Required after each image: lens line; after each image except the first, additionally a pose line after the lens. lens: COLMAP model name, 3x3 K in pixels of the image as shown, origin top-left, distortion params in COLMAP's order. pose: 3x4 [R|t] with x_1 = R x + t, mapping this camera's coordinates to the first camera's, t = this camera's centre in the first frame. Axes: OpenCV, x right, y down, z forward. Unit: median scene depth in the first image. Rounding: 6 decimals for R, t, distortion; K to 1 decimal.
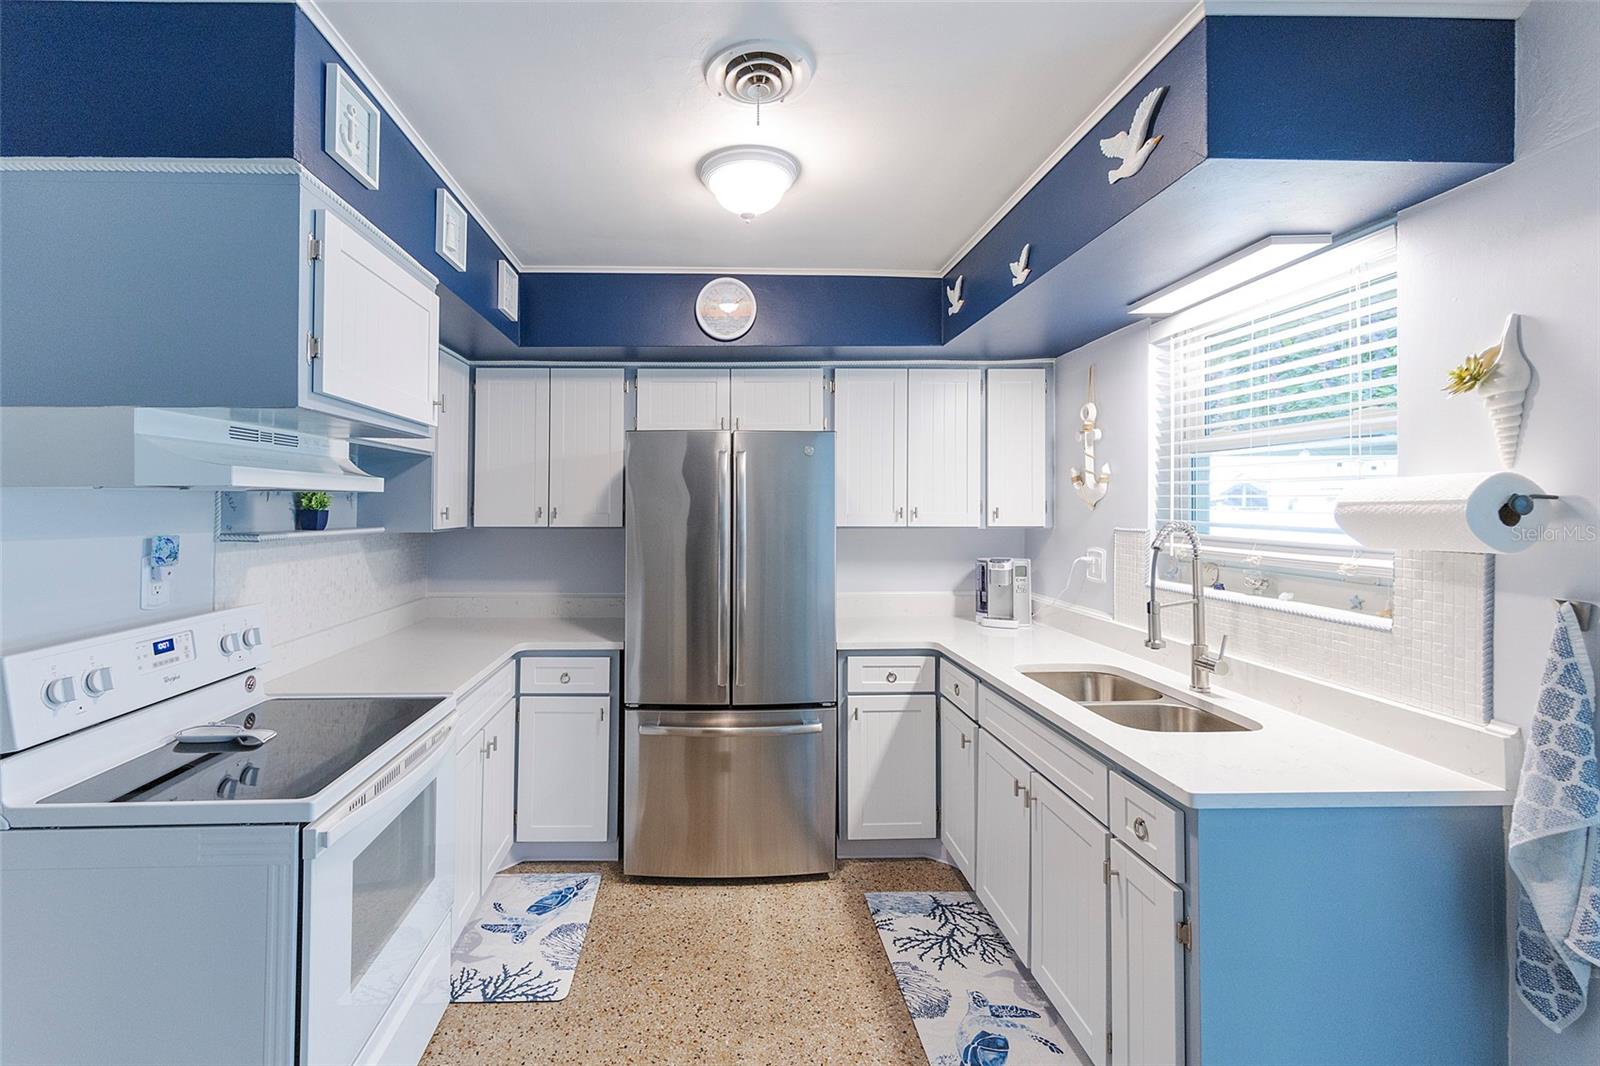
lens RADIAL K [[711.5, 0, 704.9], [0, 711.5, 494.9], [0, 0, 1]] dist [0.002492, 0.000972]
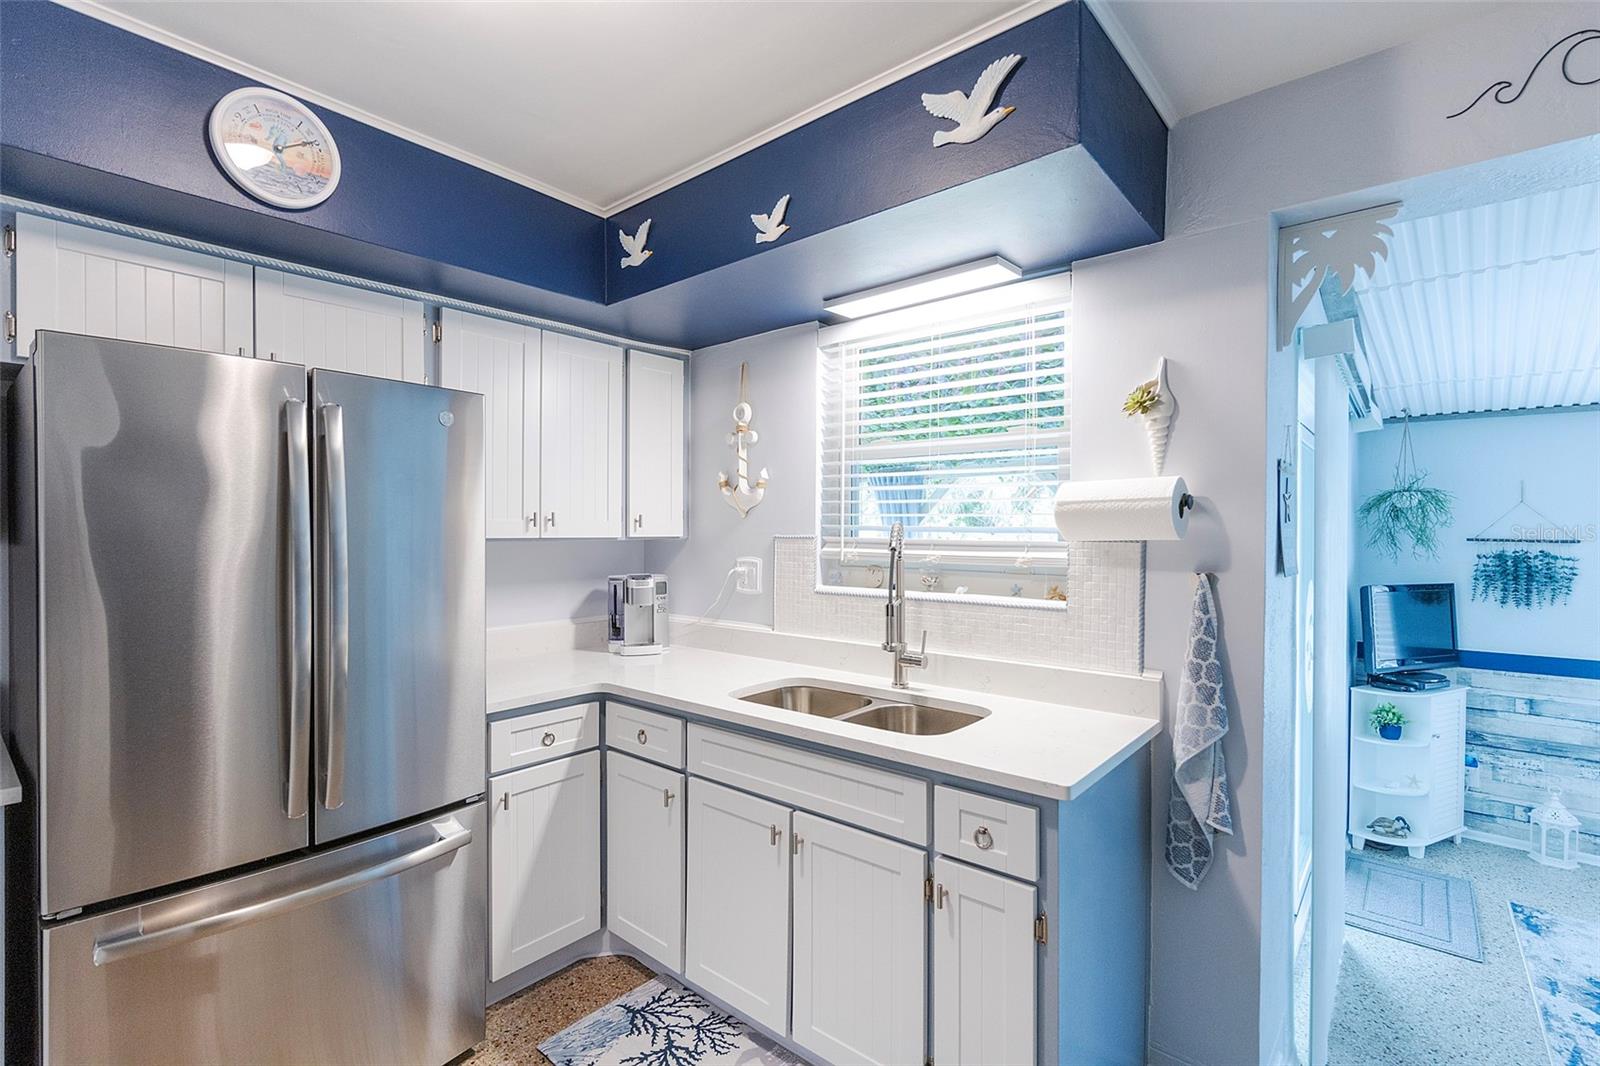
lens RADIAL K [[747.7, 0, 809.0], [0, 747.7, 540.0], [0, 0, 1]] dist [0.000968, 0.000885]
pose [[0.638343, -0.008254, 0.769708, -0.190626], [-0.012878, 0.999688, 0.021400, 0.033700], [-0.769644, -0.023573, 0.638038, 0.349814]]
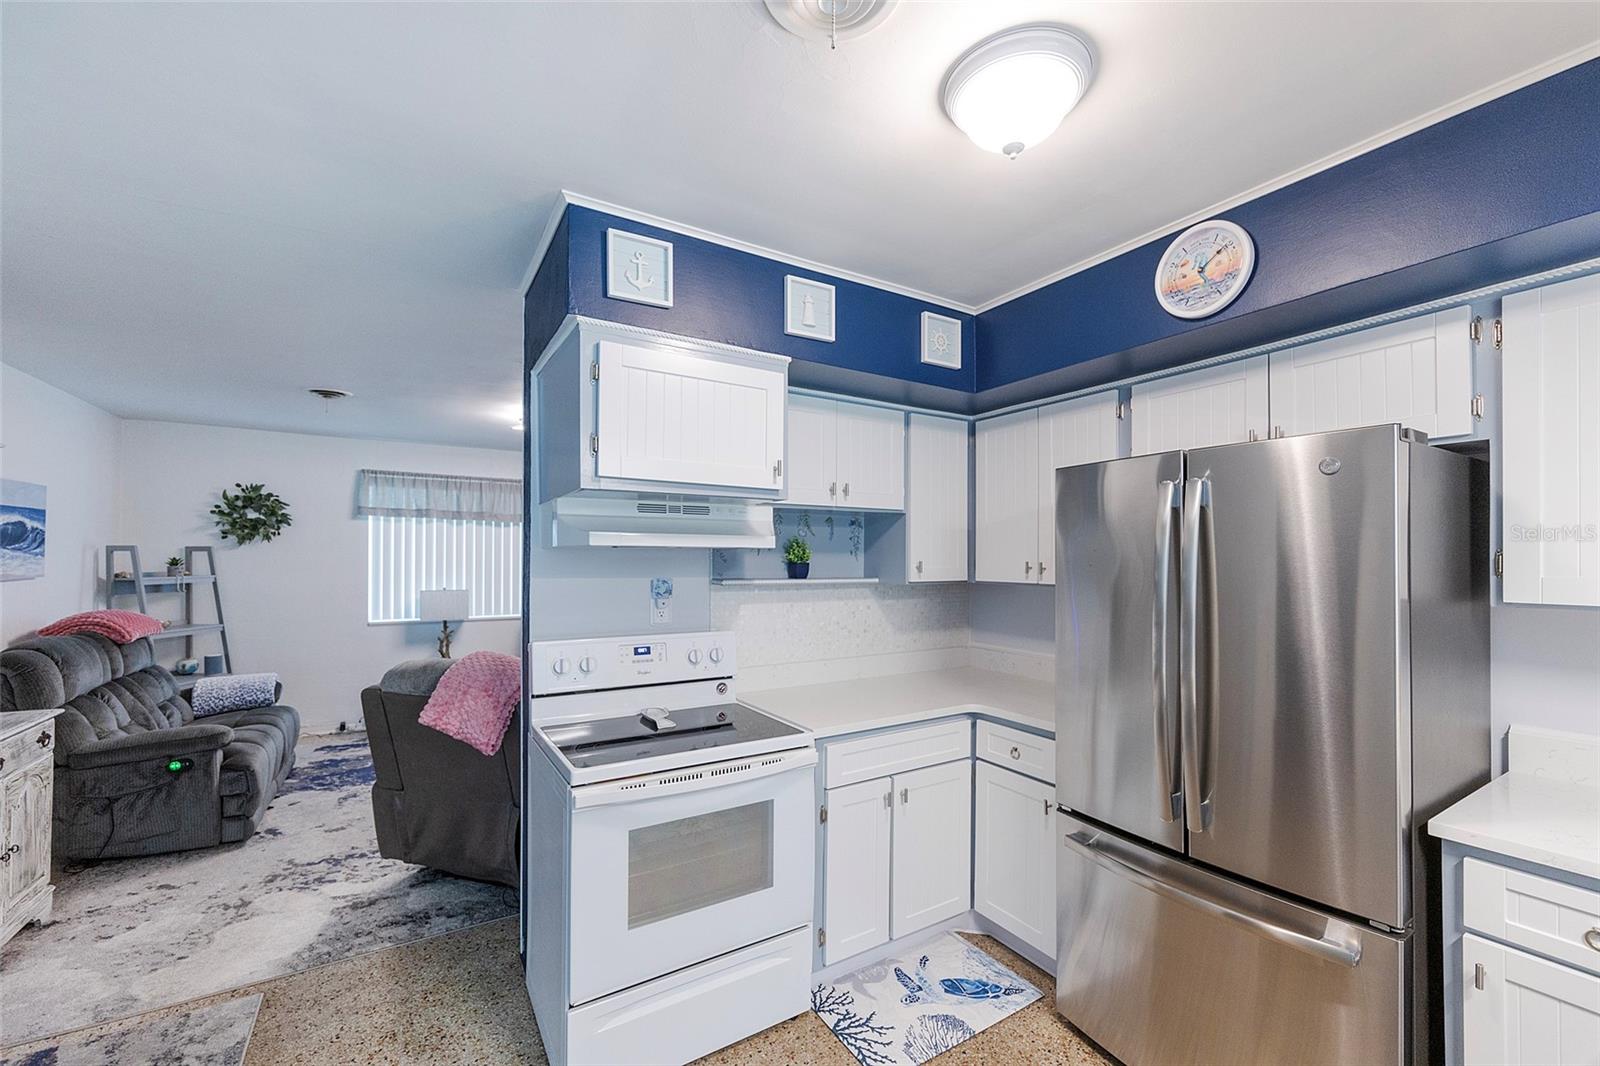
lens RADIAL K [[656.0, 0, 791.0], [0, 656.0, 549.8], [0, 0, 1]] dist [0.000787, -0.000081]
pose [[0.509388, -0.008091, -0.860499, 0.444777], [0.009653, 0.999947, -0.003688, 0.003521], [0.860483, -0.006427, 0.509439, 0.407617]]
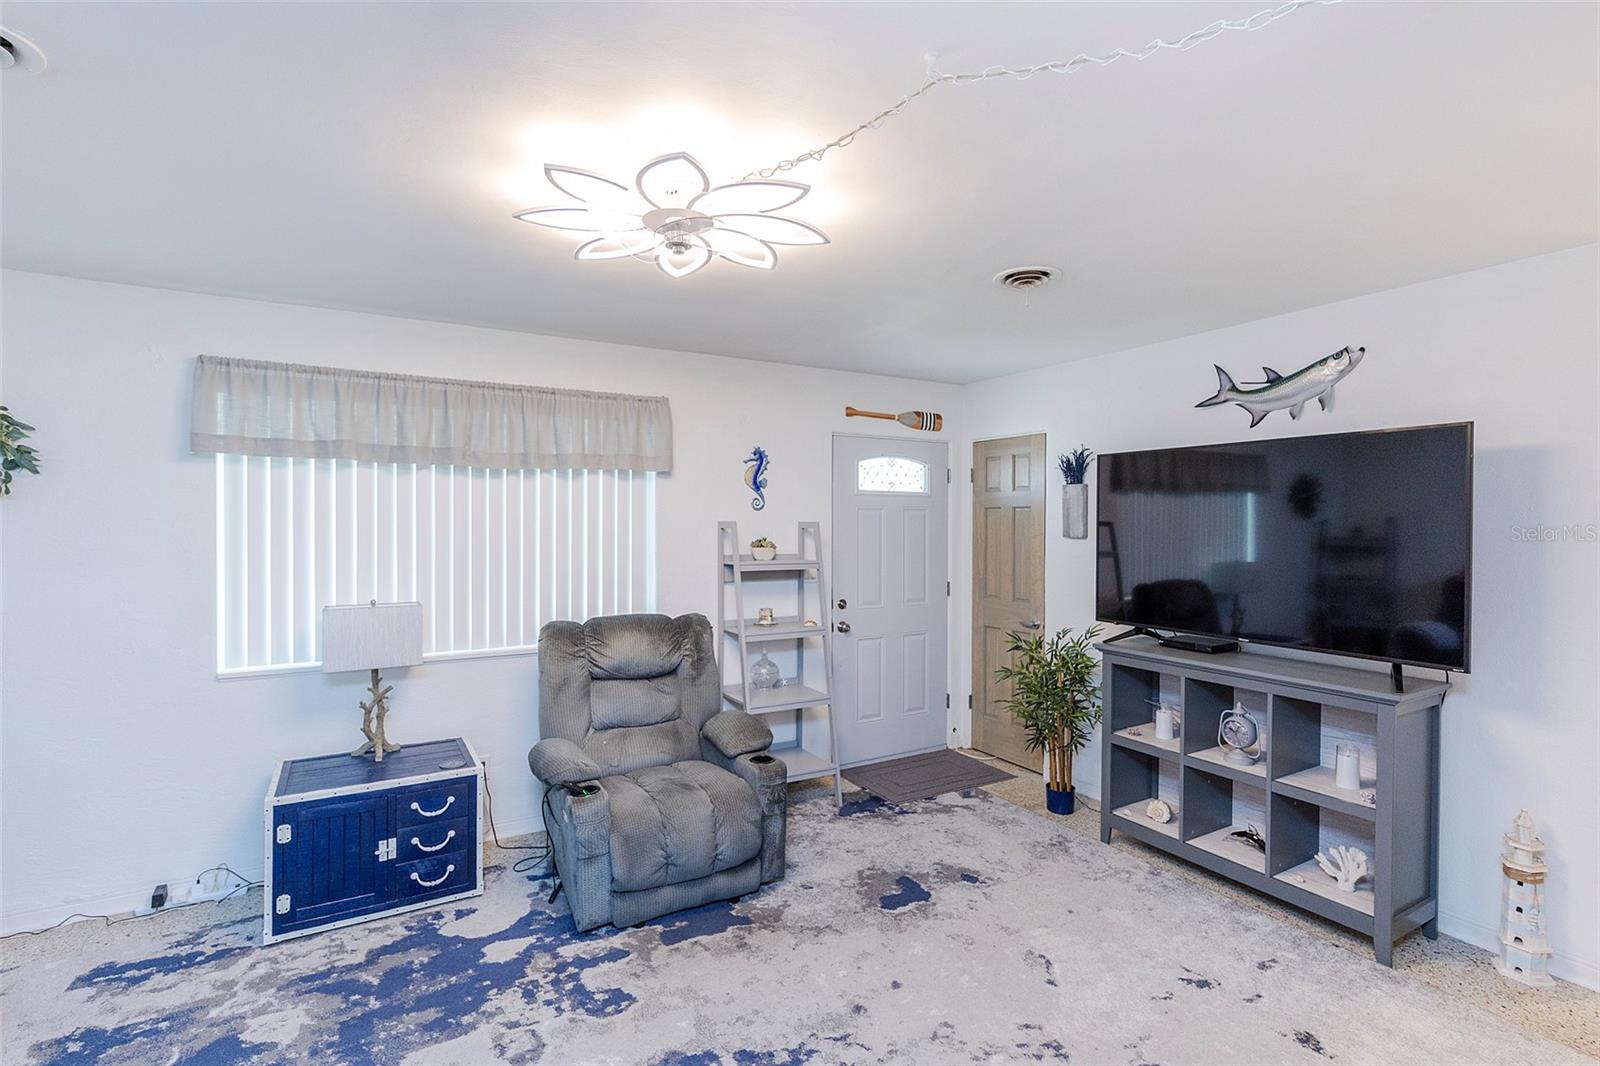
lens RADIAL K [[748.1, 0, 782.0], [0, 748.1, 526.1], [0, 0, 1]] dist [0.000199, 0.000850]
pose [[0.487659, 0.004229, -0.873024, -0.689685], [0.012370, 0.999854, 0.011754, -0.018088], [0.872946, -0.016531, 0.487536, 0.522231]]
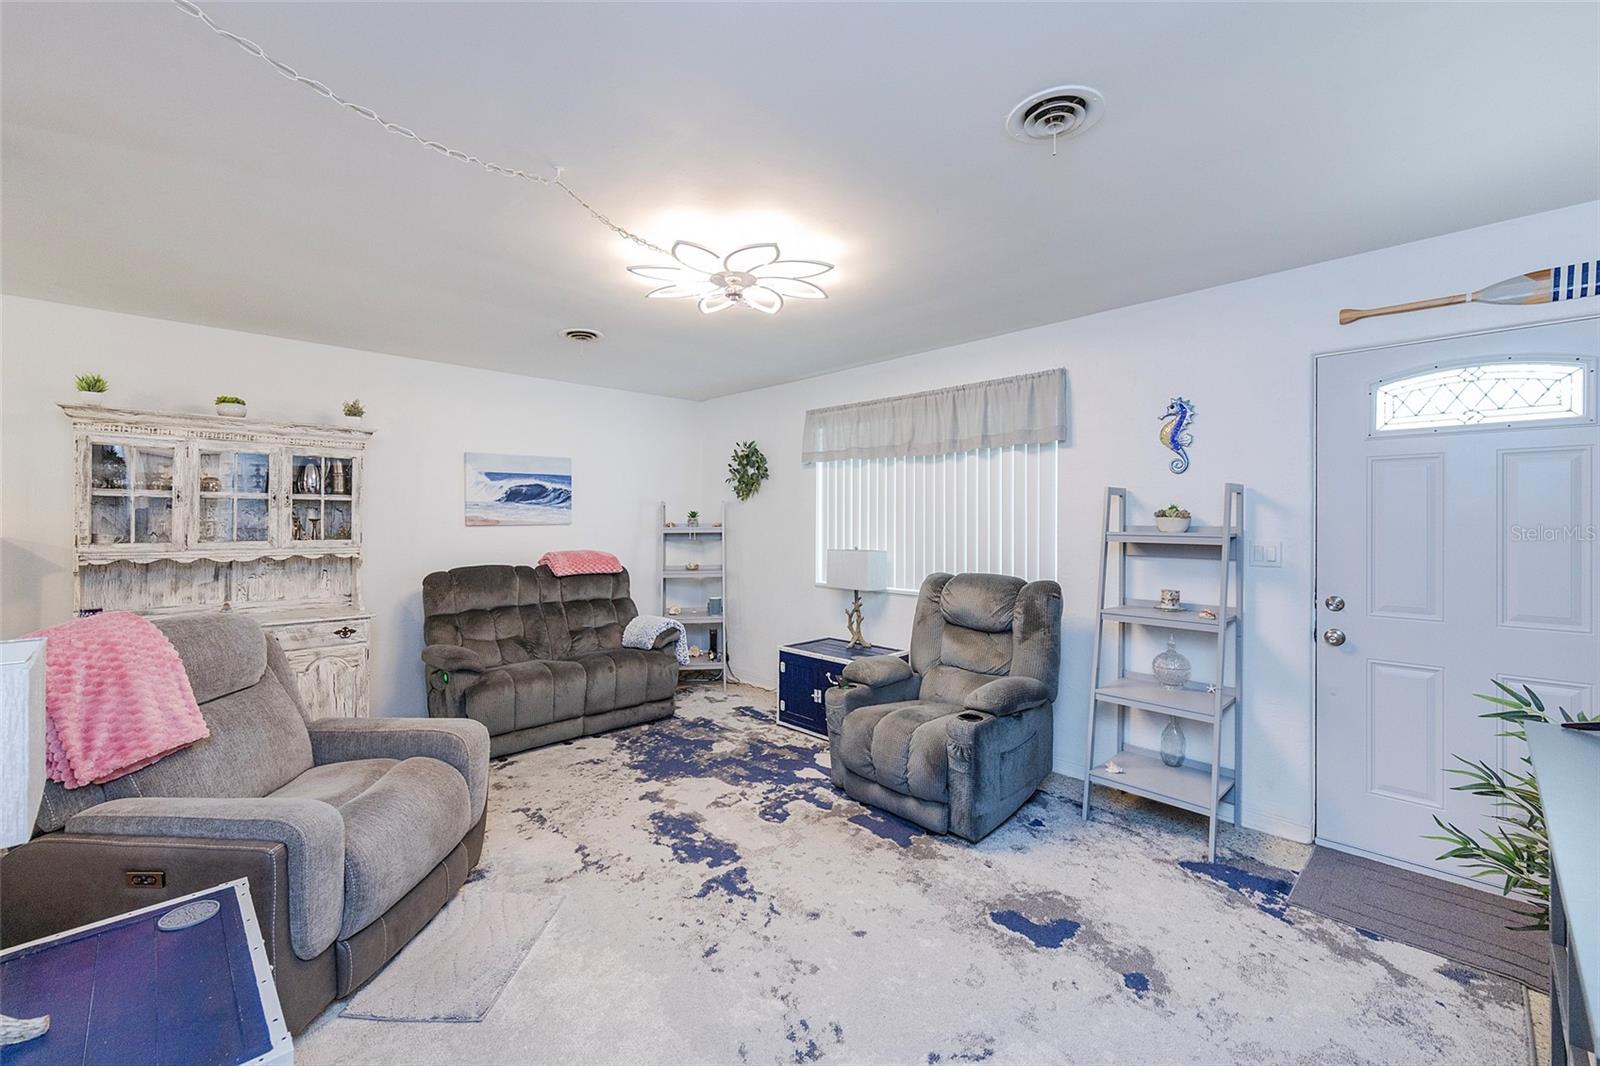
lens RADIAL K [[647.7, 0, 780.5], [0, 647.7, 517.7], [0, 0, 1]] dist [0.000267, 0.000023]
pose [[-0.734899, -0.004158, -0.678163, -0.813169], [0.008079, 0.999857, -0.014885, 0.060932], [0.678128, -0.016418, -0.734760, 1.684265]]
